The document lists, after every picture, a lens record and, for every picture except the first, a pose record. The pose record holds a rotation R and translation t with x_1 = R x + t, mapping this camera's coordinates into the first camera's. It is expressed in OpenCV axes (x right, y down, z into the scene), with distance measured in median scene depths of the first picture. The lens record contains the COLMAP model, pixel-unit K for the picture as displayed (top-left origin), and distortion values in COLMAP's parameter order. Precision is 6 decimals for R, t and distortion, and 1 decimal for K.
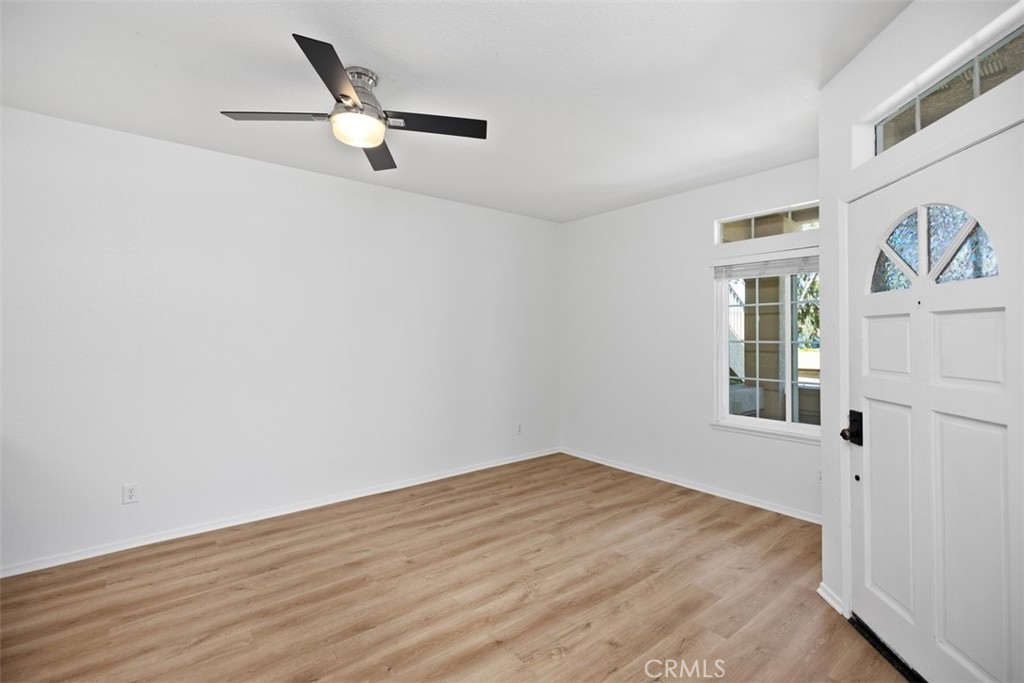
lens RADIAL K [[463.0, 0, 505.3], [0, 463.0, 331.5], [0, 0, 1]] dist [0.008481, -0.000838]
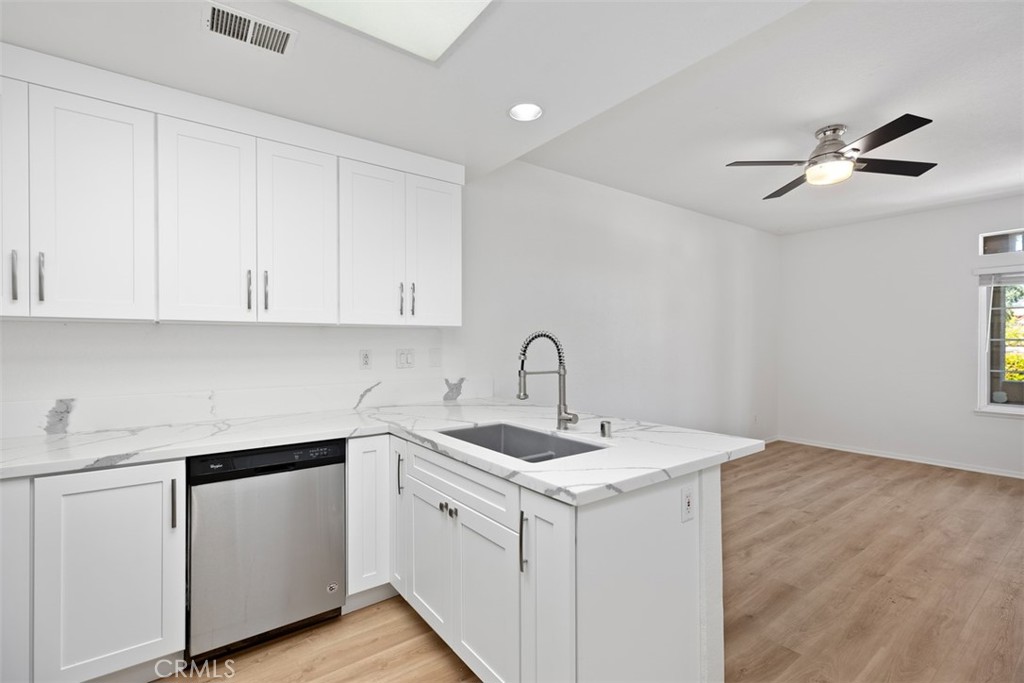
lens RADIAL K [[463.0, 0, 505.6], [0, 463.0, 343.8], [0, 0, 1]] dist [0.008481, -0.000838]
pose [[0.999583, -0.000806, -0.028875, -1.025961], [0.001129, 0.999937, 0.011178, 0.025957], [0.028864, -0.011206, 0.999521, -0.288705]]
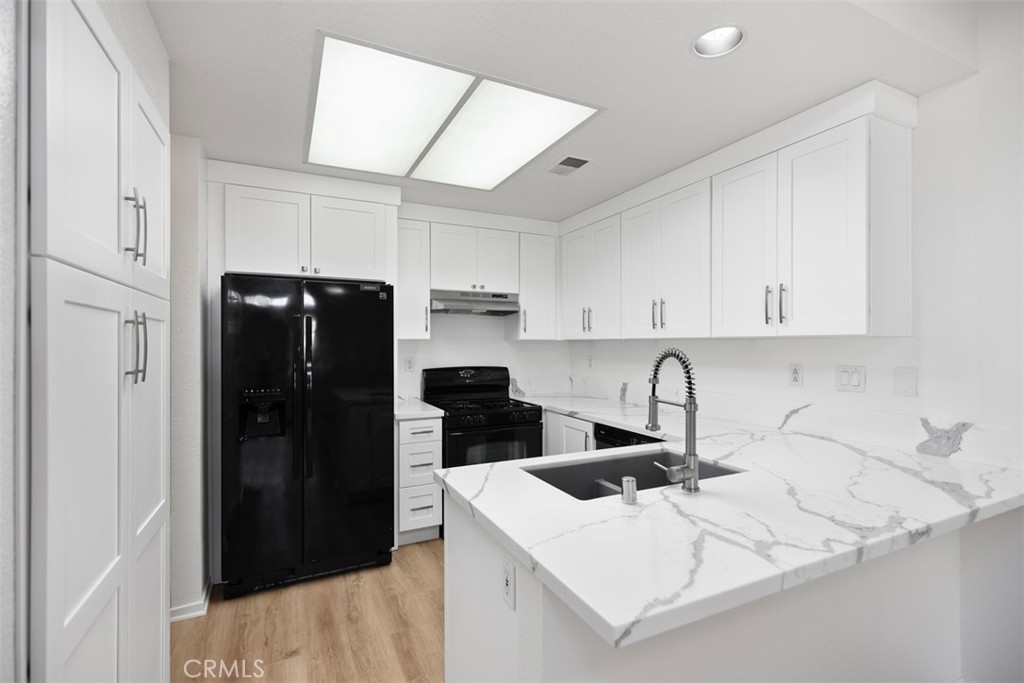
lens RADIAL K [[463.0, 0, 510.3], [0, 463.0, 341.7], [0, 0, 1]] dist [0.008481, -0.000838]
pose [[-0.216317, -0.001859, -0.976322, -0.374287], [0.013722, 0.999894, -0.004944, 0.004574], [0.976227, -0.014467, -0.216268, 0.404031]]
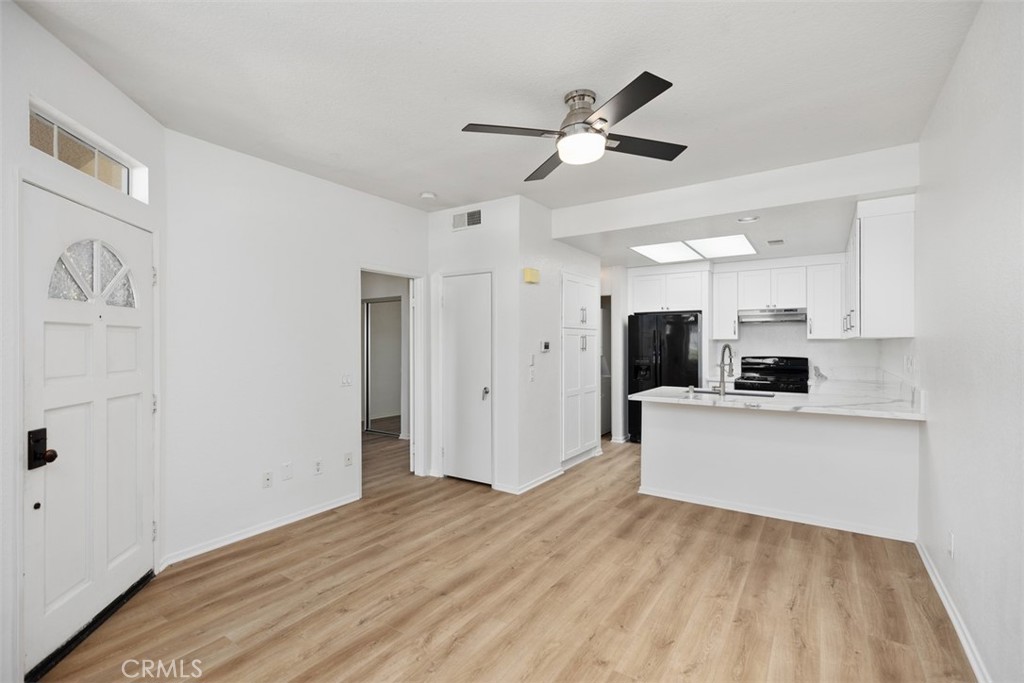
lens RADIAL K [[463.0, 0, 506.2], [0, 463.0, 337.1], [0, 0, 1]] dist [0.008481, -0.000838]
pose [[-0.954424, 0.000123, -0.298453, 0.146746], [0.007106, 0.999726, -0.022311, 0.020678], [0.298369, -0.023415, -0.954163, 1.704323]]
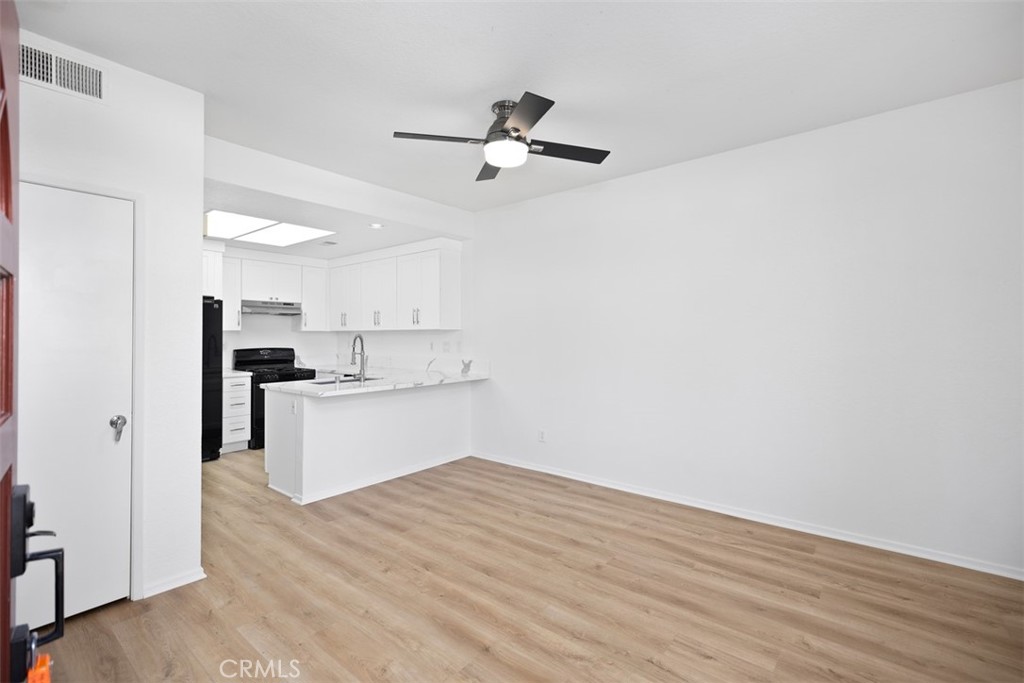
lens RADIAL K [[463.0, 0, 508.4], [0, 463.0, 331.1], [0, 0, 1]] dist [0.008481, -0.000838]
pose [[0.205681, -0.007803, -0.978588, 0.713289], [0.014638, 0.999881, -0.004896, 0.018815], [0.978510, -0.013318, 0.205770, 0.657684]]
